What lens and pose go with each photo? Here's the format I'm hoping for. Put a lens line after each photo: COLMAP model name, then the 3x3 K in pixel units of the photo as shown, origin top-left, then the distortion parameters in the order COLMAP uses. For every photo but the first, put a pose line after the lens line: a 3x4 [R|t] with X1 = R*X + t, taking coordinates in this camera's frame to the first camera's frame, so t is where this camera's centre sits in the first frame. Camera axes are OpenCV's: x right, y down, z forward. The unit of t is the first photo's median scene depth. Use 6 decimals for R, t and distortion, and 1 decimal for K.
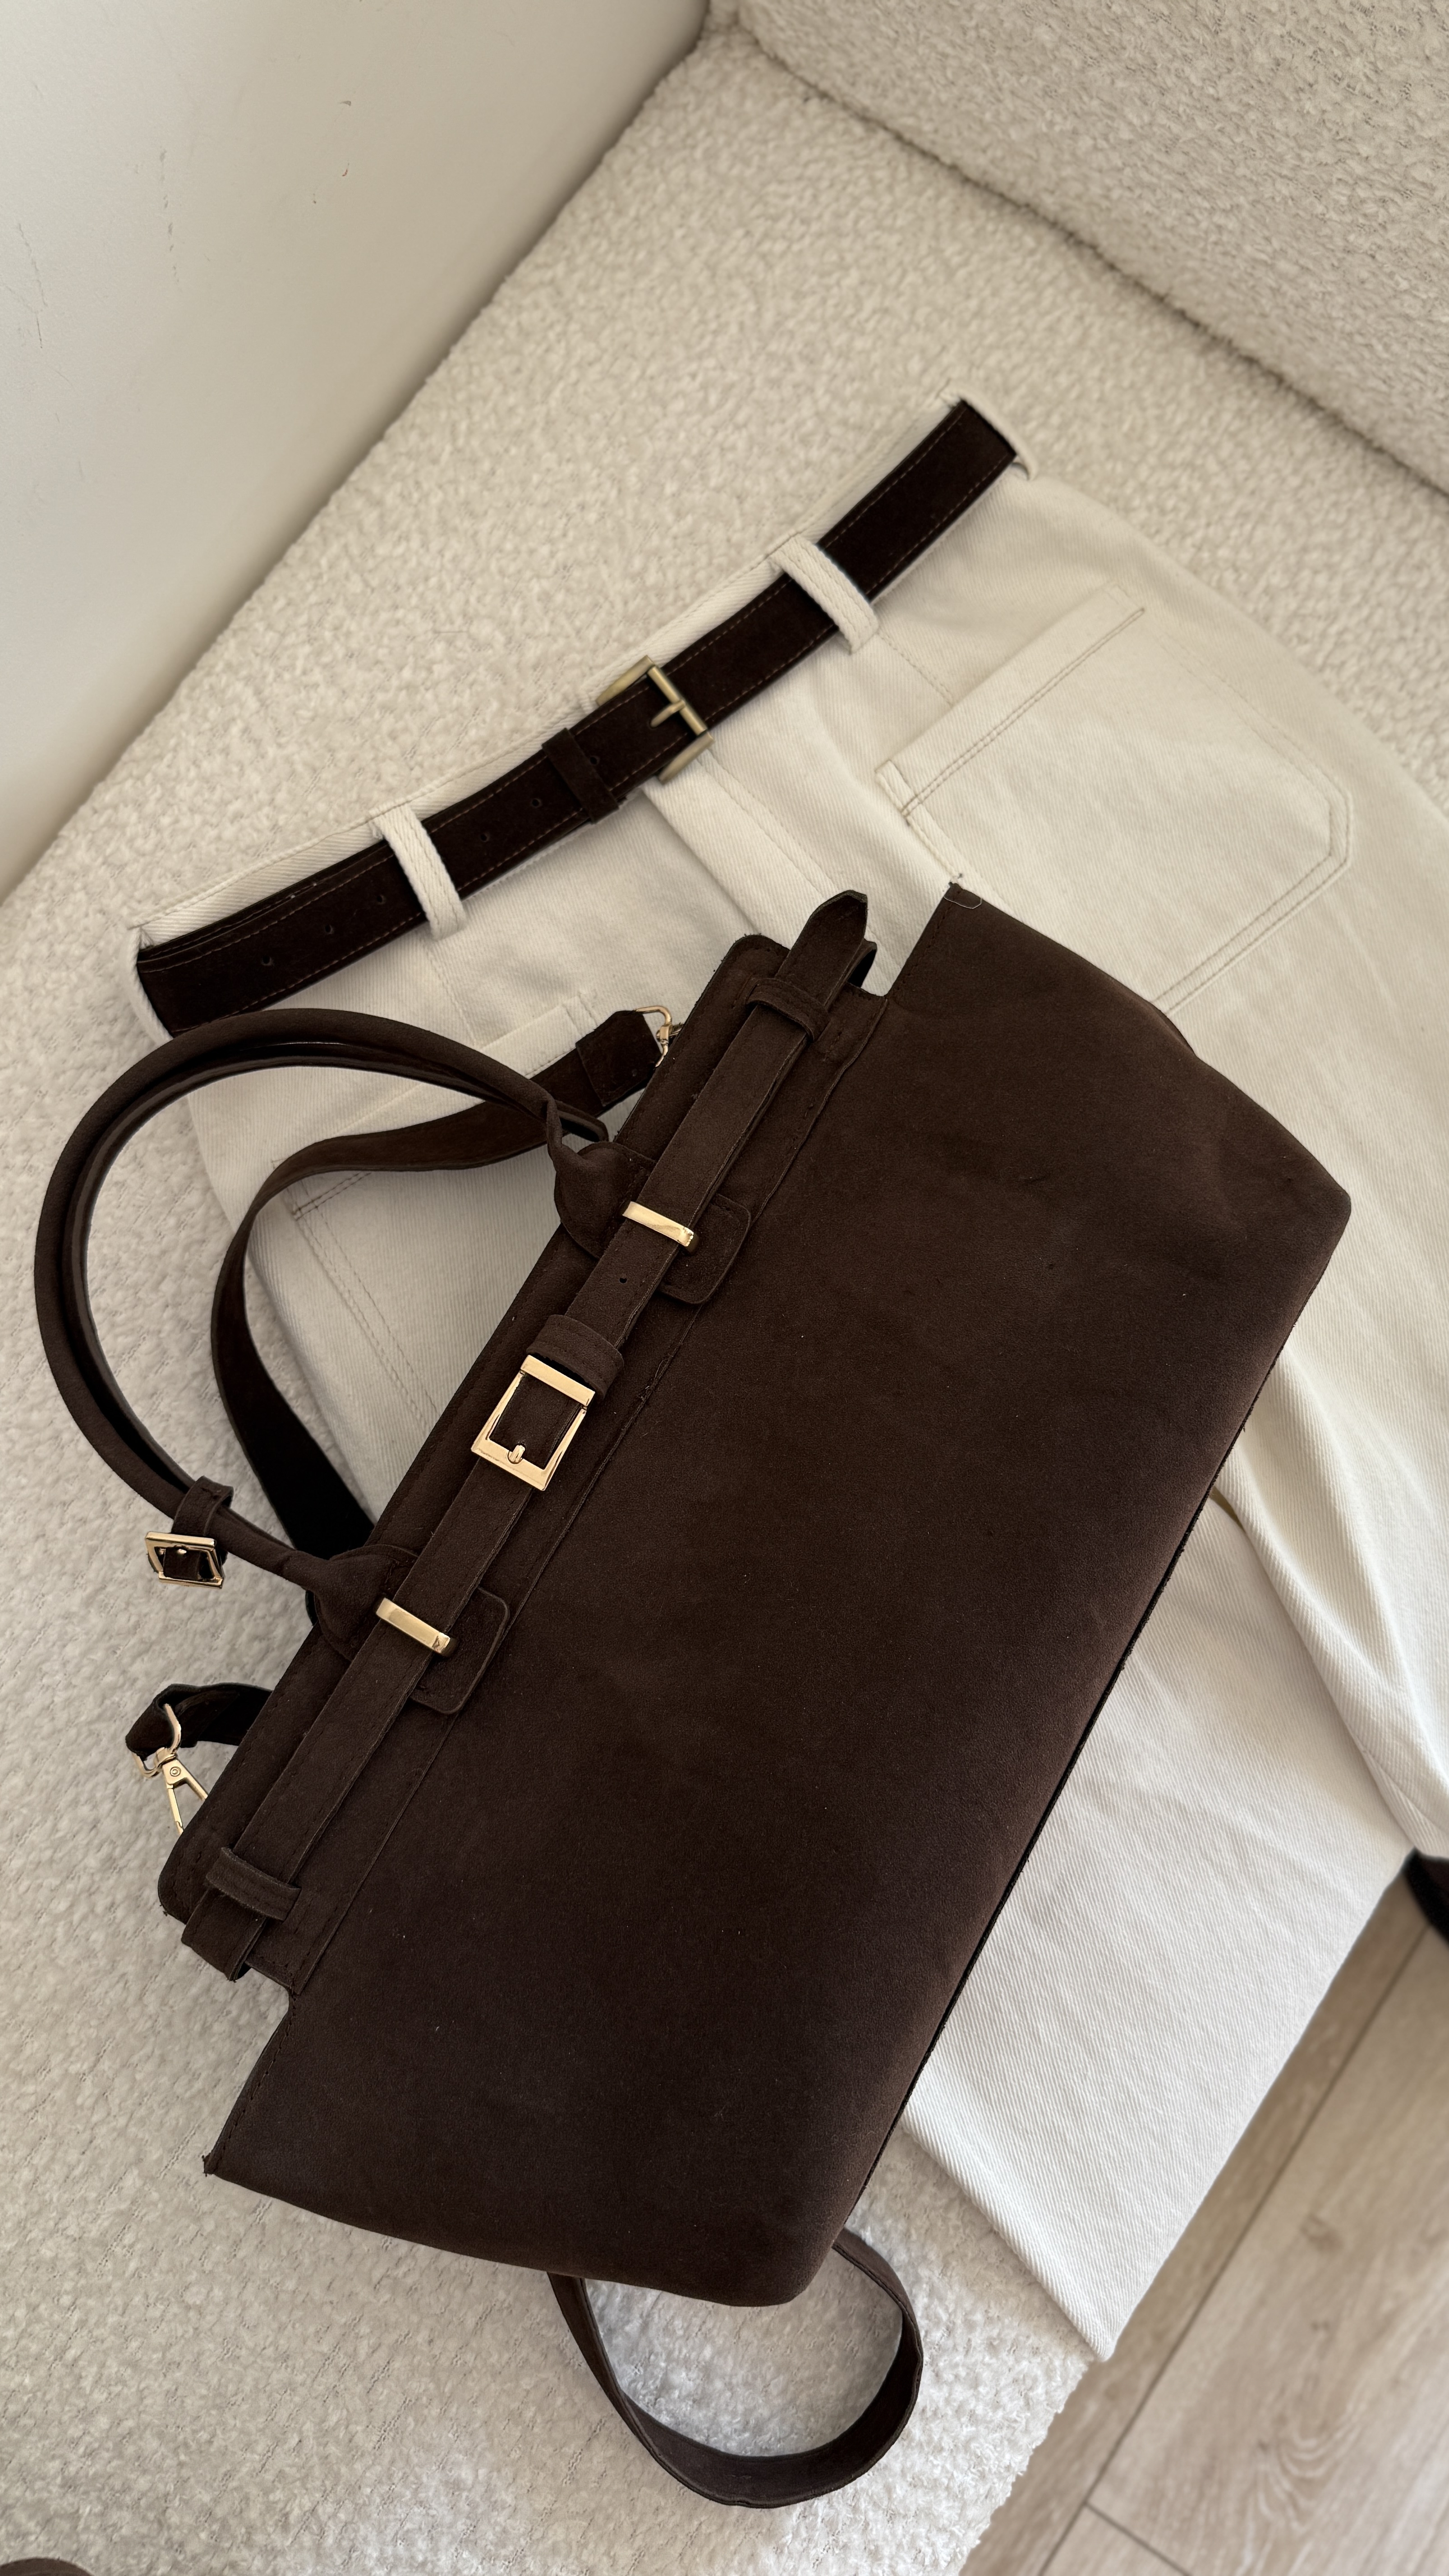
lens RADIAL K [[1899.2, 0, 724.5], [0, 1899.2, 1288.0], [0, 0, 1]] dist [-0.004204, -0.001600]
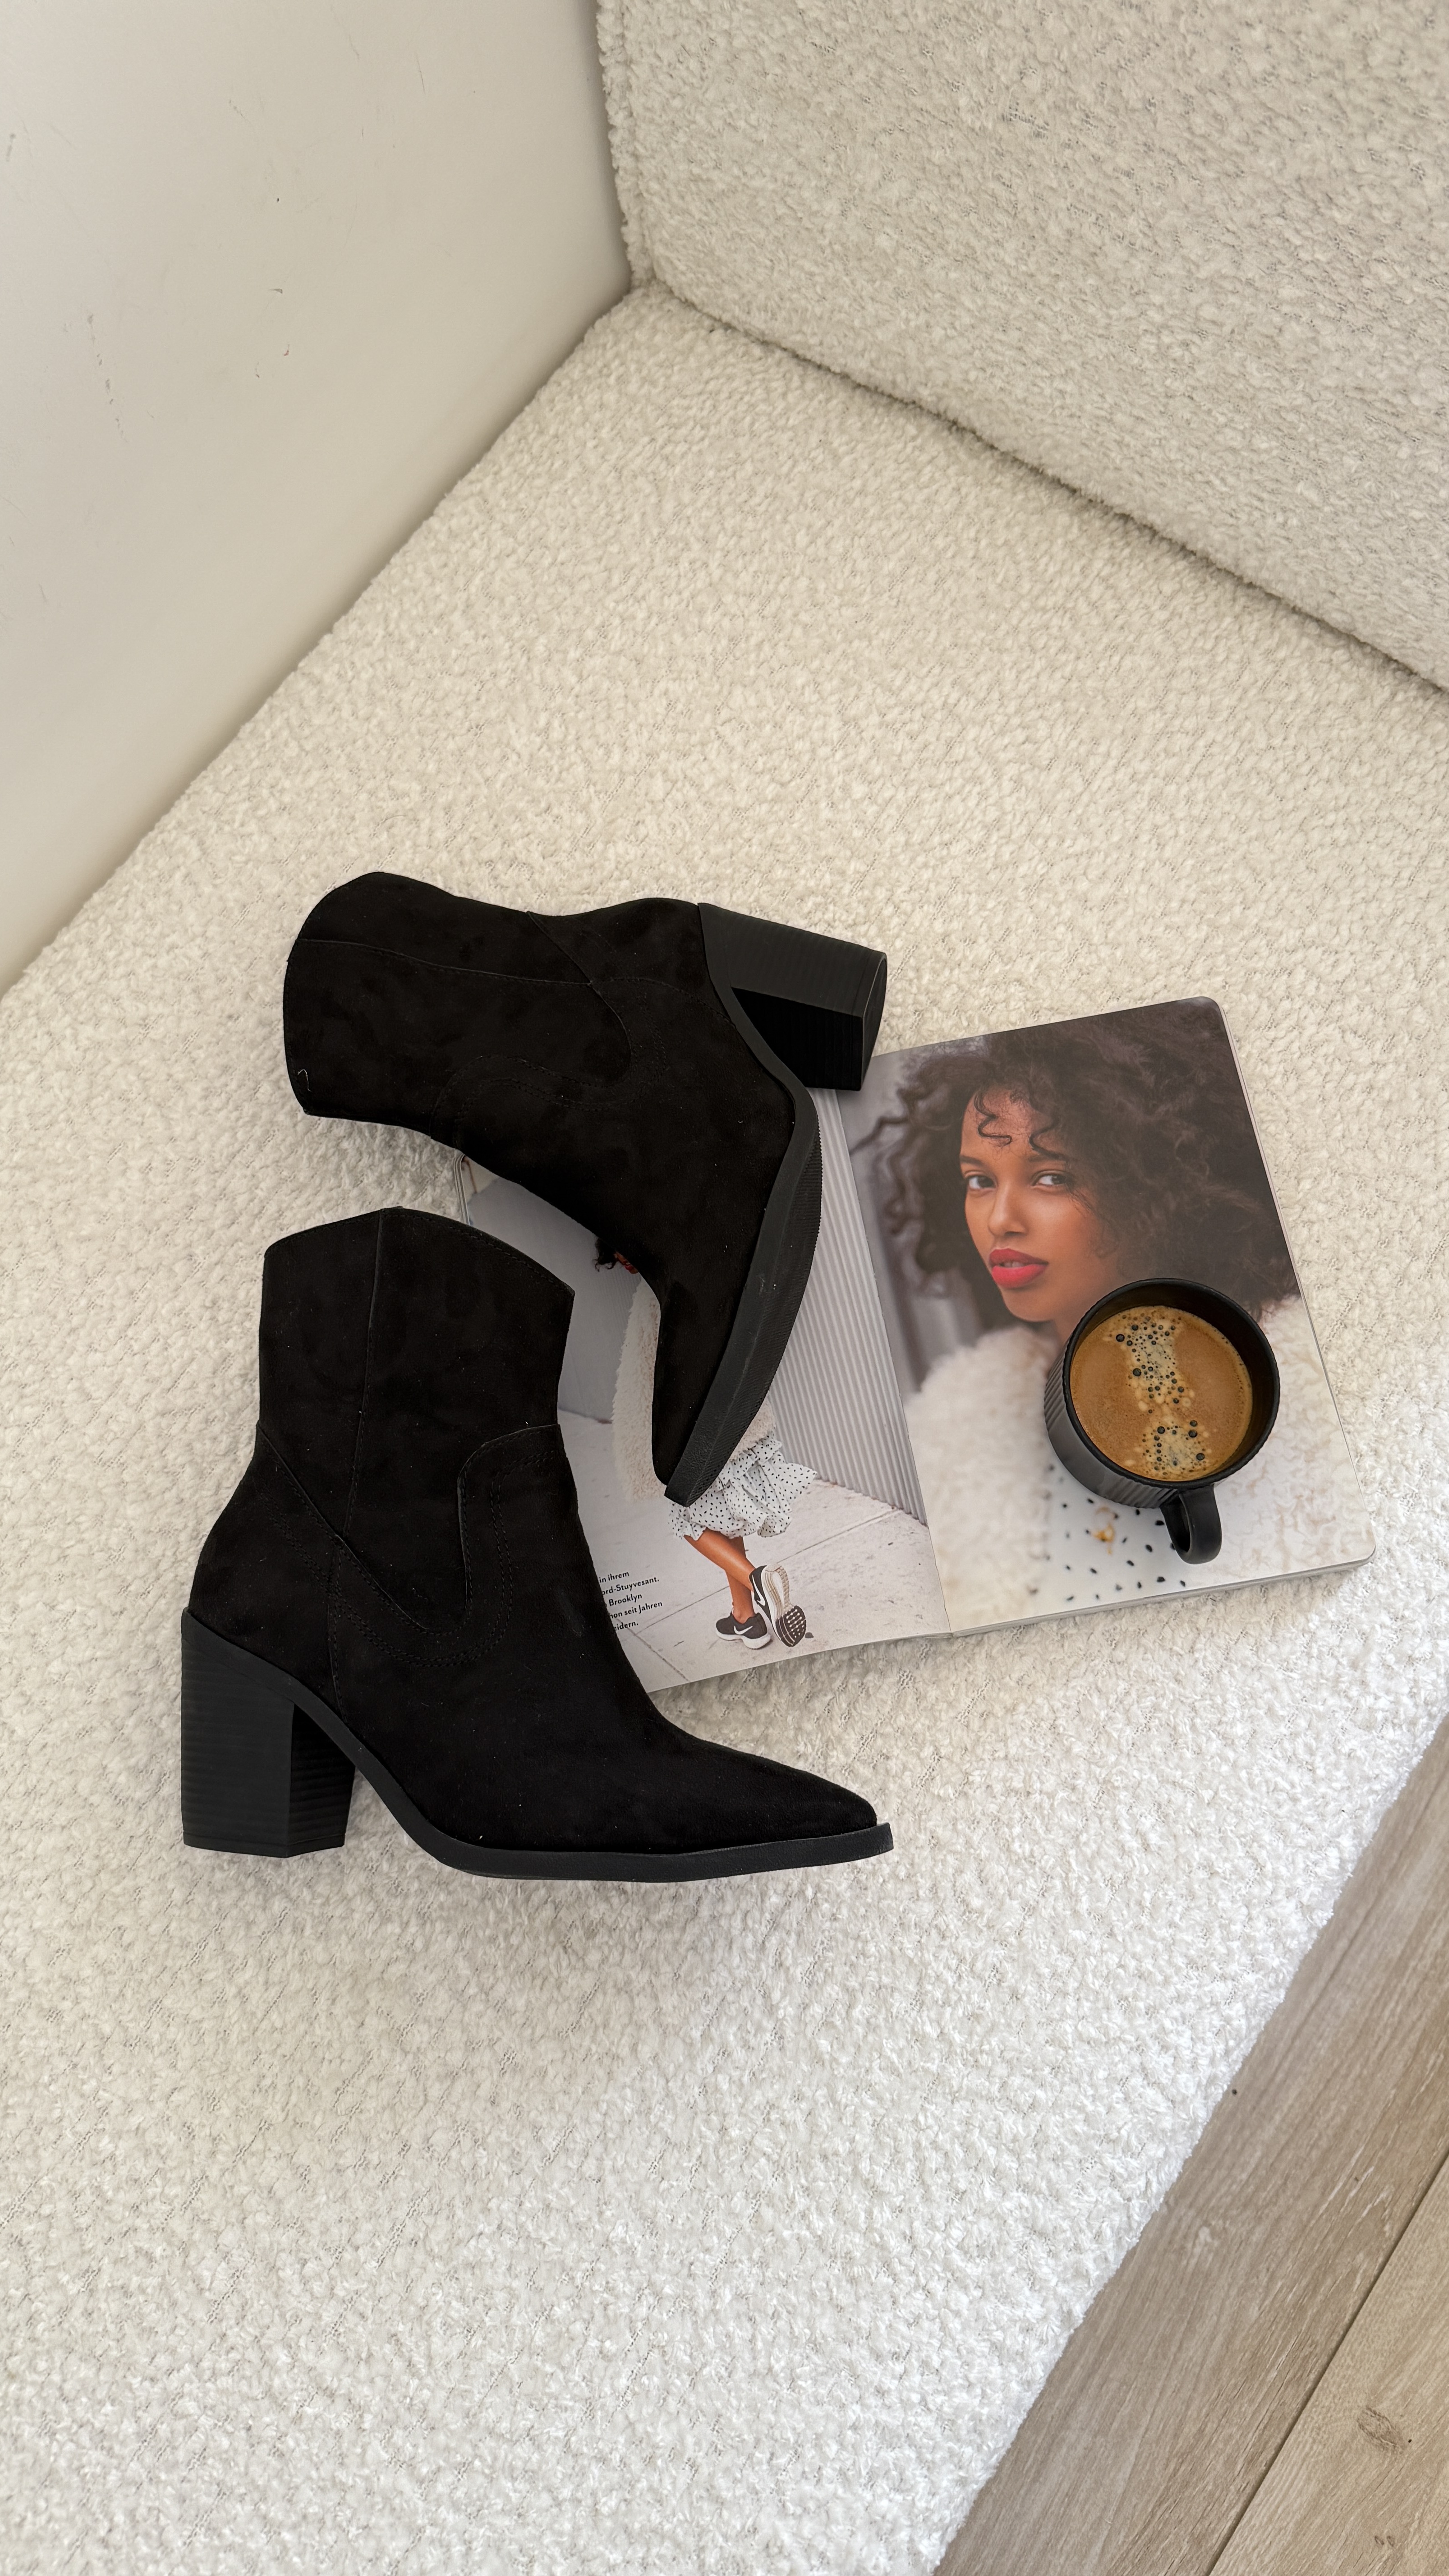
lens RADIAL K [[1899.2, 0, 724.5], [0, 1899.2, 1288.0], [0, 0, 1]] dist [-0.004204, -0.001600]
pose [[0.990106, -0.016373, -0.139364, 0.202980], [-0.007327, 0.985782, -0.167869, 0.124370], [0.140131, 0.167229, 0.975909, -0.001954]]
